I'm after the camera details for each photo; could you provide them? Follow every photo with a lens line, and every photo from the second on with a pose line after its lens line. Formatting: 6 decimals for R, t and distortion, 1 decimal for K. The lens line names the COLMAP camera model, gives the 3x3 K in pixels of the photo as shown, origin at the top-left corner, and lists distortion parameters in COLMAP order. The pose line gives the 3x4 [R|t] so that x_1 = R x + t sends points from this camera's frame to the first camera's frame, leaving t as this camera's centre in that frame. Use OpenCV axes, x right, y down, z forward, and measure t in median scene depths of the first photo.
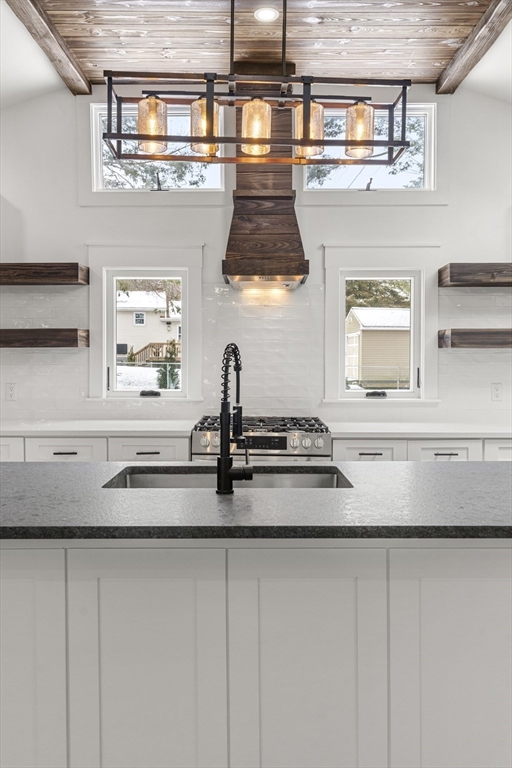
lens RADIAL K [[609.9, 0, 260.5], [0, 609.9, 386.8], [0, 0, 1]] dist [-0.002091, -0.001798]
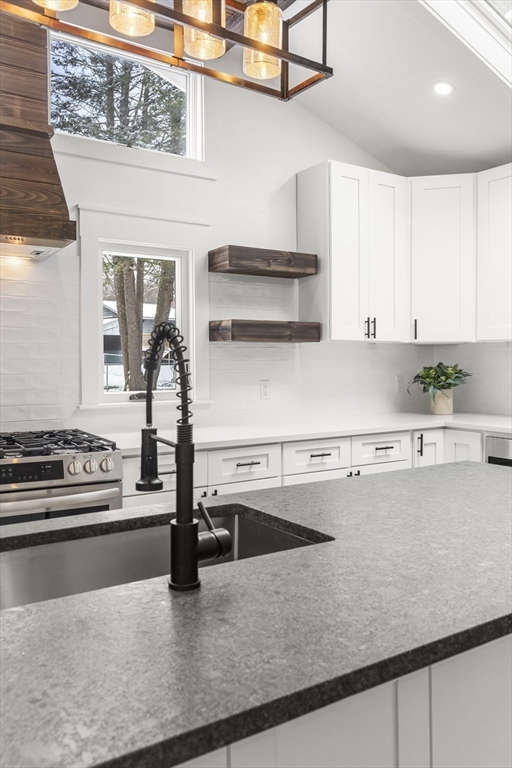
lens RADIAL K [[623.8, 0, 258.0], [0, 623.8, 370.5], [0, 0, 1]] dist [-0.006221, -0.004911]
pose [[0.834247, -0.011565, 0.551270, -0.151984], [0.023268, 0.999628, -0.014241, -0.007606], [-0.550900, 0.024708, 0.834206, 0.229356]]
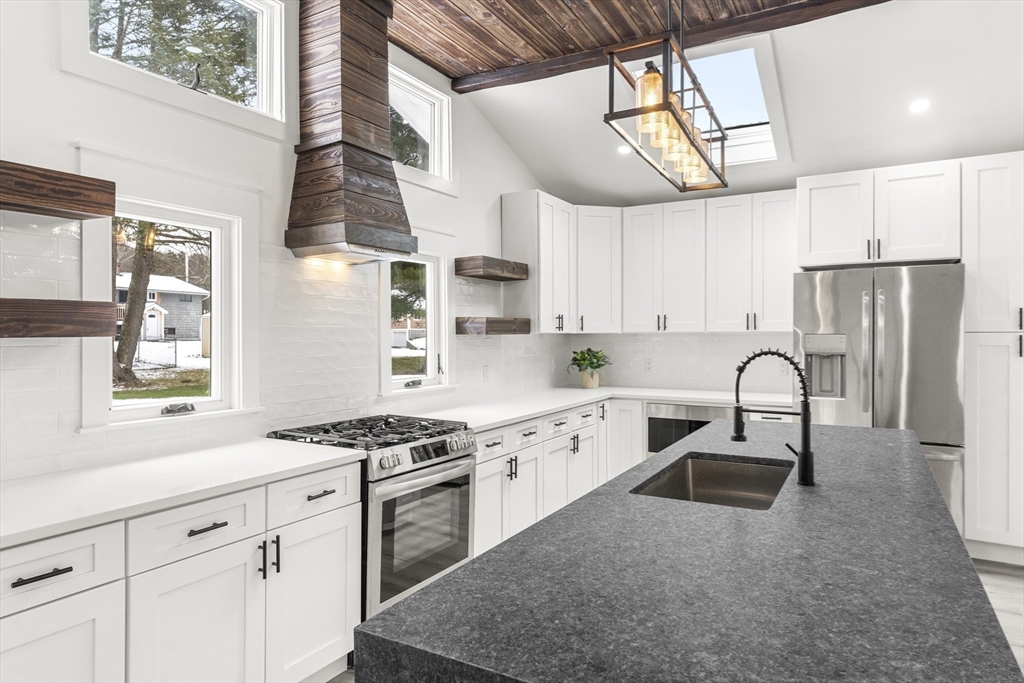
lens RADIAL K [[618.2, 0, 513.4], [0, 618.2, 337.1], [0, 0, 1]] dist [0.002712, -0.000151]
pose [[0.499565, -0.007159, 0.866247, -0.599073], [0.035173, 0.999309, -0.012025, -0.045264], [-0.865562, 0.036476, 0.499471, 0.417488]]
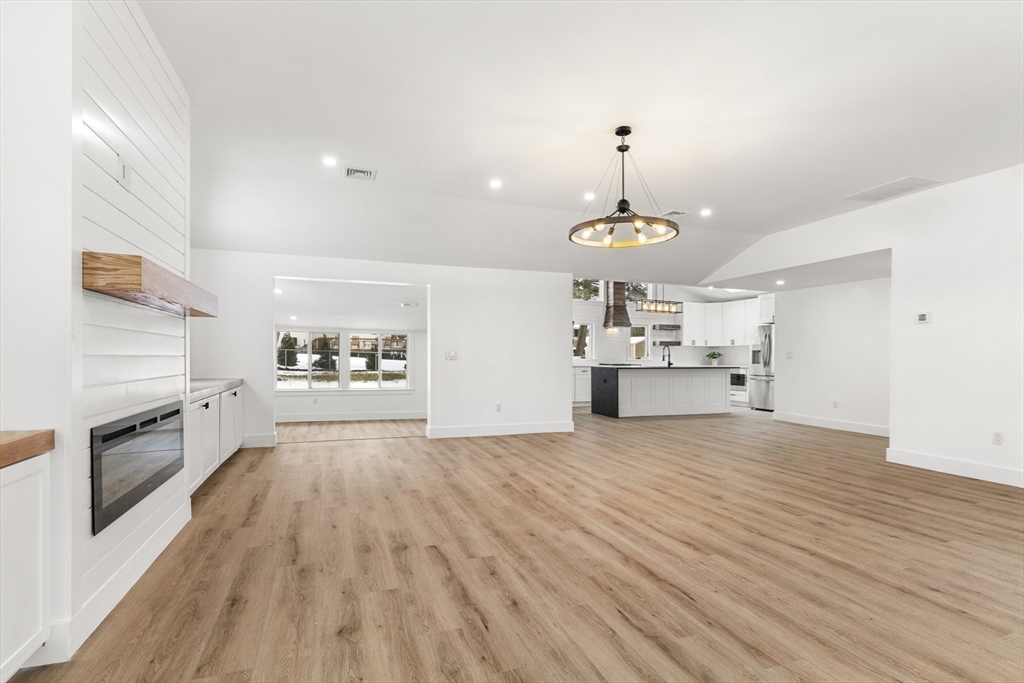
lens RADIAL K [[500.1, 0, 512.2], [0, 500.1, 355.1], [0, 0, 1]] dist [-0.001334, -0.000801]
pose [[0.936769, 0.007029, 0.349877, -1.691902], [0.006459, 0.999281, -0.037369, 0.109621], [-0.349888, 0.037266, 0.936050, -1.669161]]
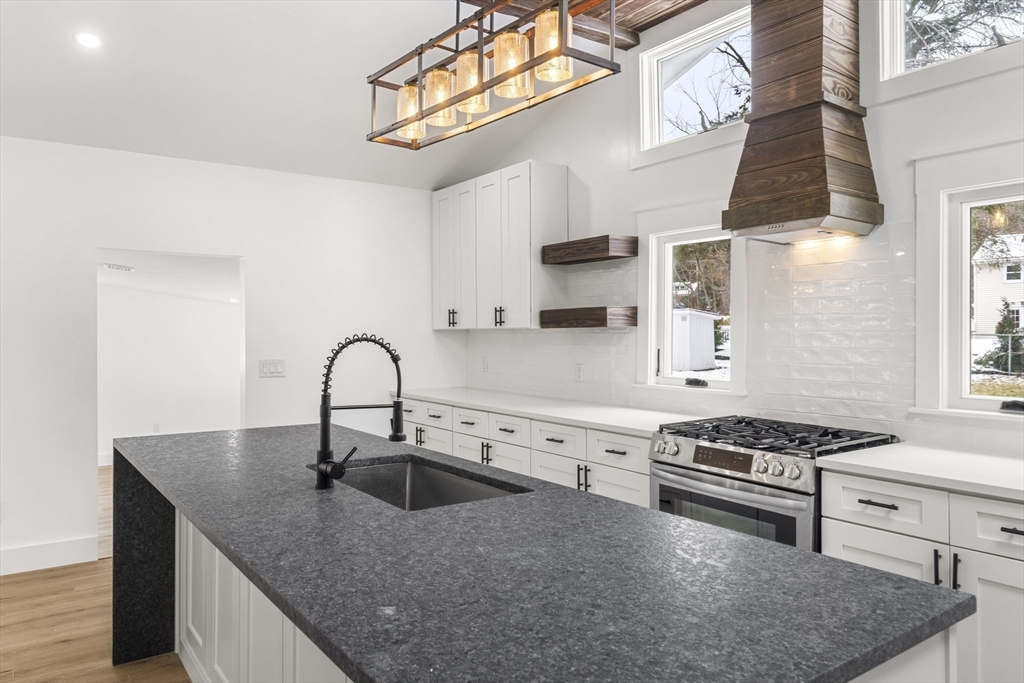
lens RADIAL K [[702.0, 0, 512.0], [0, 702.0, 341.5], [0, 0, 1]] dist [0.001359, 0.001045]
pose [[0.586974, 0.009072, -0.809555, 0.468269], [-0.034075, 0.999328, -0.013507, -0.024317], [0.808888, 0.035514, 0.586889, 0.271524]]
